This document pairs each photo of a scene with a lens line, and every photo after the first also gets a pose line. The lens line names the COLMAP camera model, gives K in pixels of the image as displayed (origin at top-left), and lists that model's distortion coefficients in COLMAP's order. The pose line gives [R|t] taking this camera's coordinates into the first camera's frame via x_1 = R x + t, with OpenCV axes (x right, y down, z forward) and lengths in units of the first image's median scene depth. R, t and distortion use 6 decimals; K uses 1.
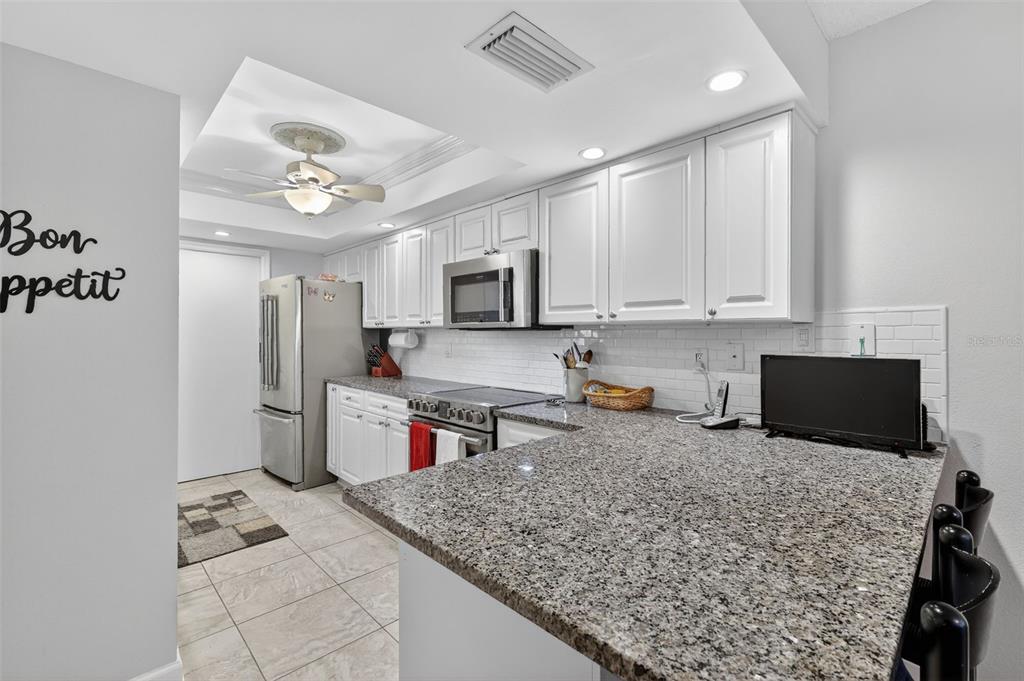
lens RADIAL K [[451.2, 0, 512.8], [0, 451.2, 336.4], [0, 0, 1]] dist [0.000632, -0.000017]
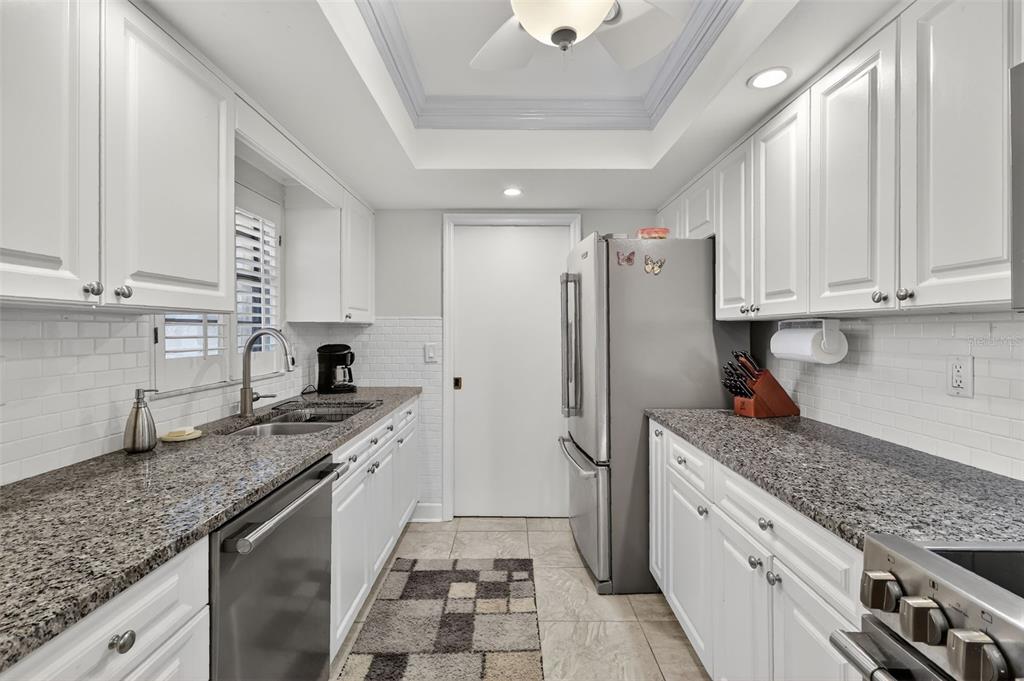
lens RADIAL K [[451.2, 0, 513.3], [0, 451.2, 334.2], [0, 0, 1]] dist [0.000632, -0.000017]
pose [[0.721636, 0.000634, -0.692272, -0.145134], [-0.000816, 1.000000, 0.000066, -0.002264], [0.692272, 0.000518, 0.721637, 0.480616]]
